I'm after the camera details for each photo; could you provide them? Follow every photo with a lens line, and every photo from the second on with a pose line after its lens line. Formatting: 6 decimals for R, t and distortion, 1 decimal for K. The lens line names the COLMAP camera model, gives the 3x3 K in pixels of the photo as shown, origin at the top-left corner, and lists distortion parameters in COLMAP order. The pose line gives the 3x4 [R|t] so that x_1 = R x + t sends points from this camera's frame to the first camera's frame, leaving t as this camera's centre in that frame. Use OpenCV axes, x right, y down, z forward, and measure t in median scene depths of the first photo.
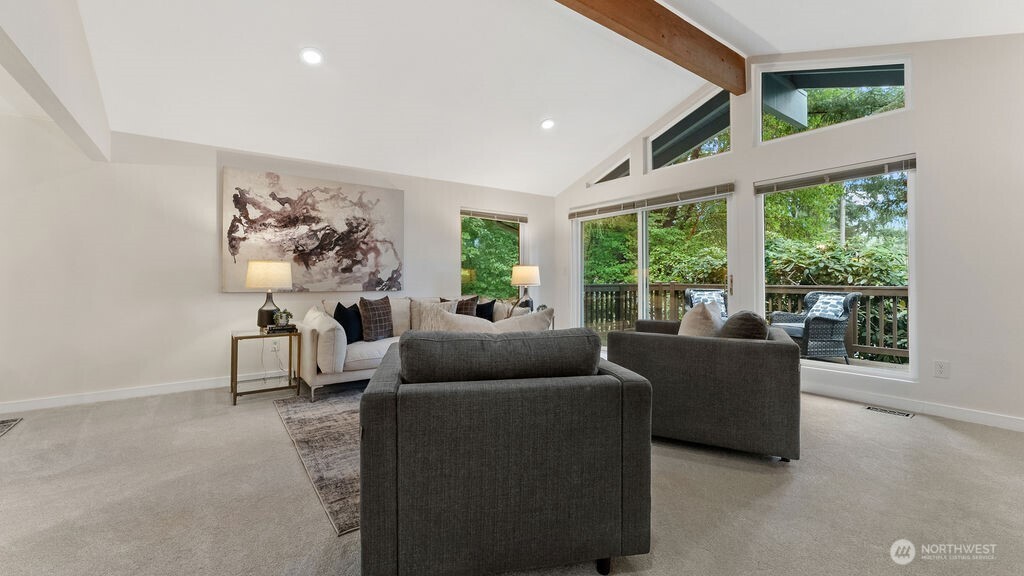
lens RADIAL K [[422.4, 0, 505.7], [0, 422.4, 279.4], [0, 0, 1]] dist [0.000410, -0.000058]
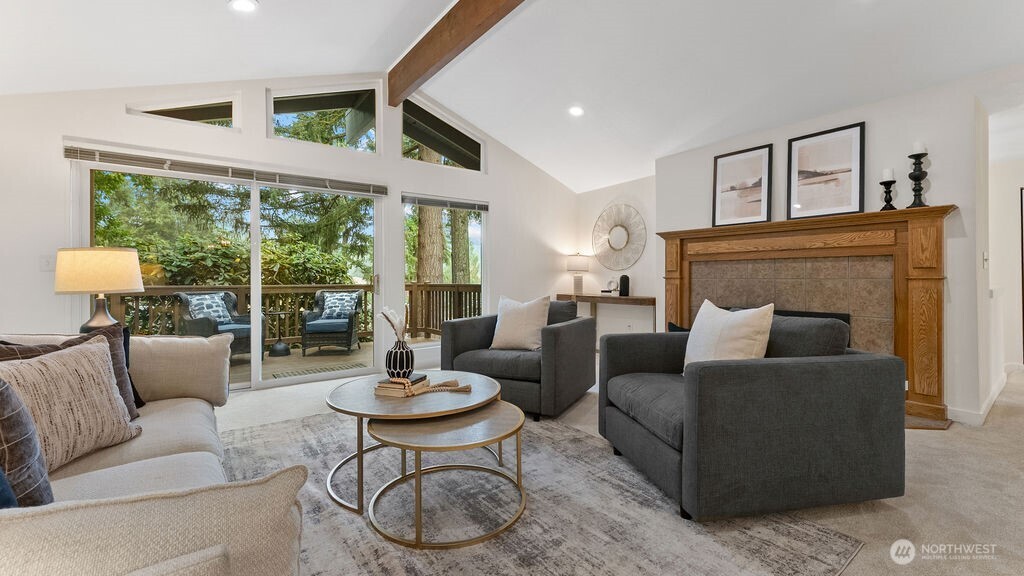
lens RADIAL K [[422.4, 0, 505.7], [0, 422.4, 279.4], [0, 0, 1]] dist [0.000410, -0.000058]
pose [[-0.030292, -0.002764, 0.999537, -0.421514], [0.008309, 0.999961, 0.003017, 0.001804], [-0.999507, 0.008397, -0.030268, 0.595307]]
